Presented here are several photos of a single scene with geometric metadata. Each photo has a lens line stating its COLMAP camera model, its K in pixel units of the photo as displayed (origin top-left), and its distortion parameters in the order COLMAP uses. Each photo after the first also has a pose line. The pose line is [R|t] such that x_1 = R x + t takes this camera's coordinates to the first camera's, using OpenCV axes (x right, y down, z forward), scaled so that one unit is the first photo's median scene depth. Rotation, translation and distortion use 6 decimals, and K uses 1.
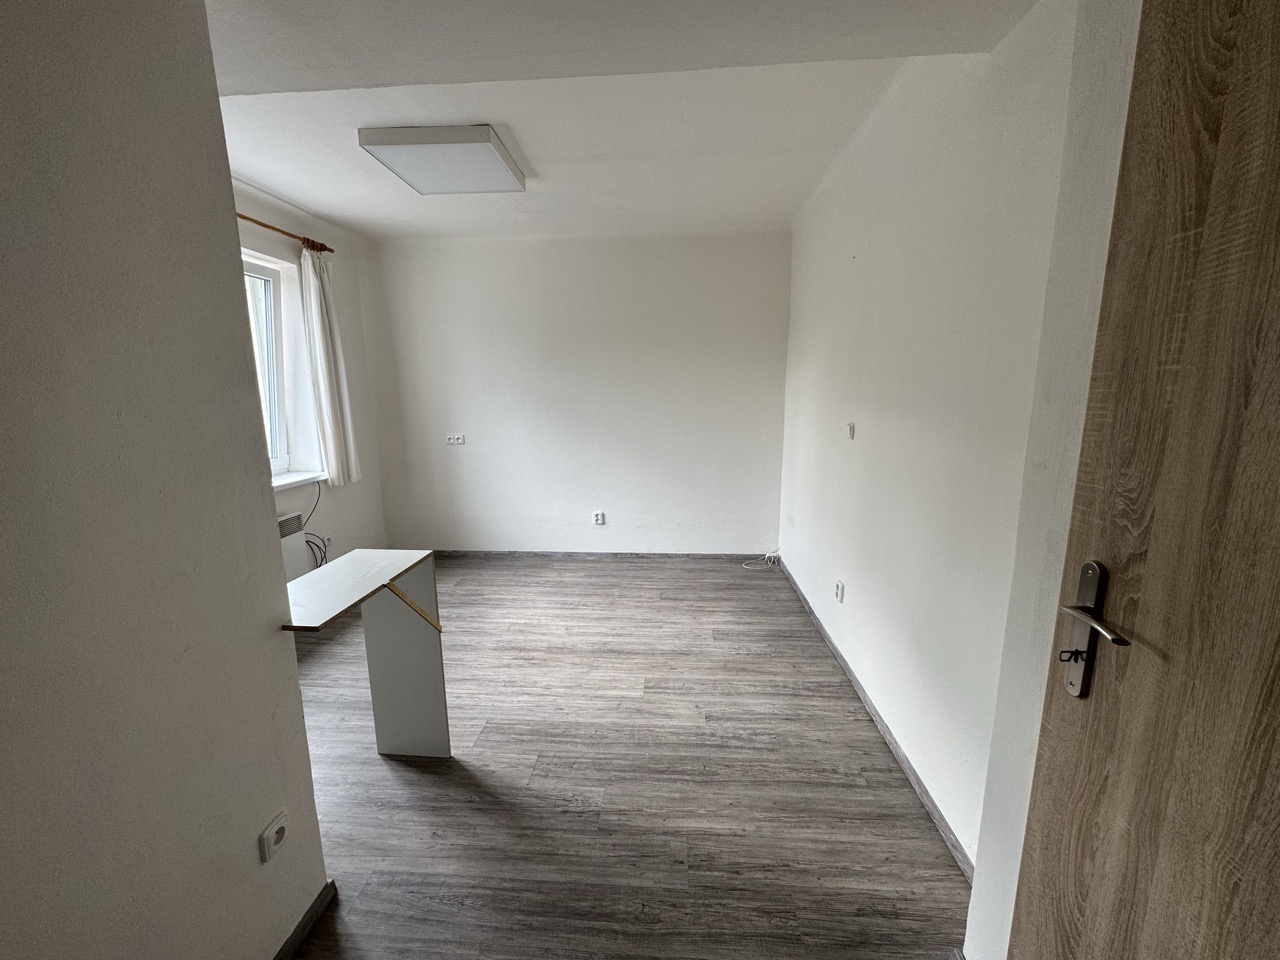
lens RADIAL K [[510.6, 0, 637.5], [0, 510.6, 479.0], [0, 0, 1]] dist [-0.003005, 0.000460]
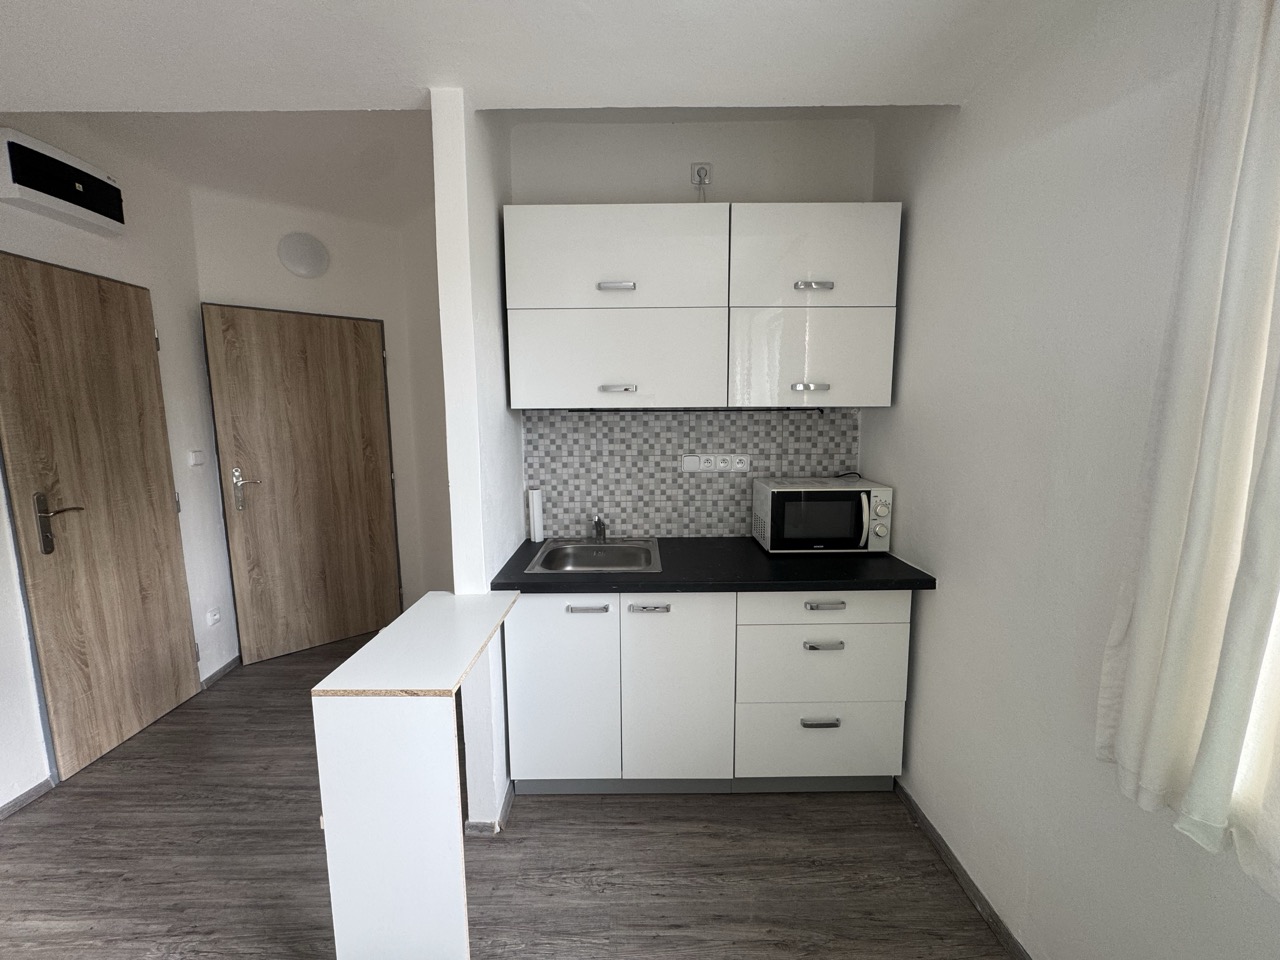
lens RADIAL K [[510.6, 0, 637.5], [0, 510.6, 479.0], [0, 0, 1]] dist [-0.003005, 0.000460]
pose [[-0.996691, 0.027794, -0.076390, -0.478617], [0.003675, 0.954174, 0.299229, -0.168781], [0.081206, 0.297958, -0.951119, 0.988910]]
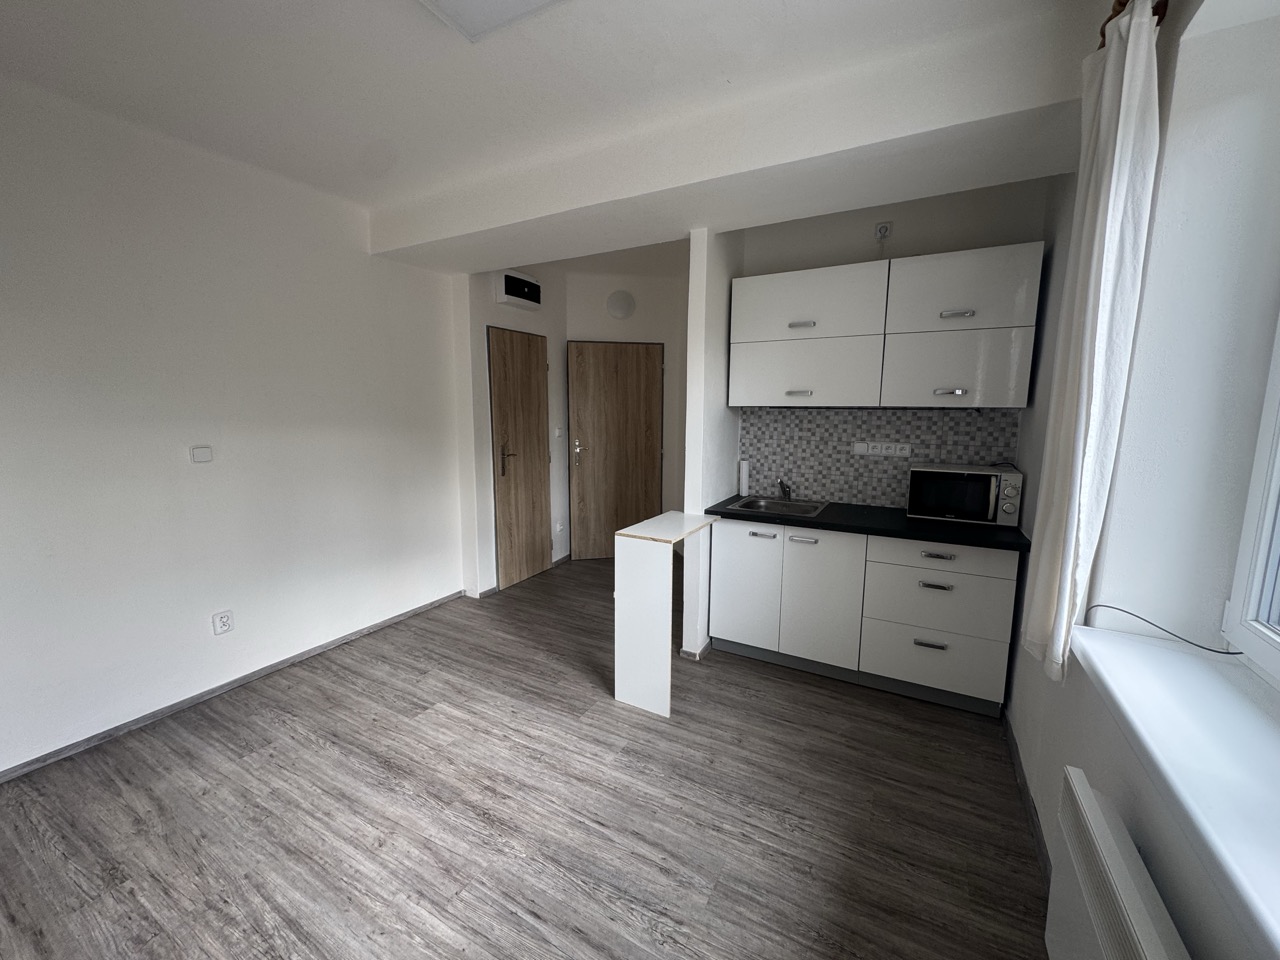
lens RADIAL K [[510.6, 0, 637.5], [0, 510.6, 479.0], [0, 0, 1]] dist [-0.003005, 0.000460]
pose [[-0.907006, -0.052102, 0.417881, -0.645493], [0.078802, 0.953789, 0.289959, -0.234518], [-0.413678, 0.295924, -0.860987, 1.344517]]
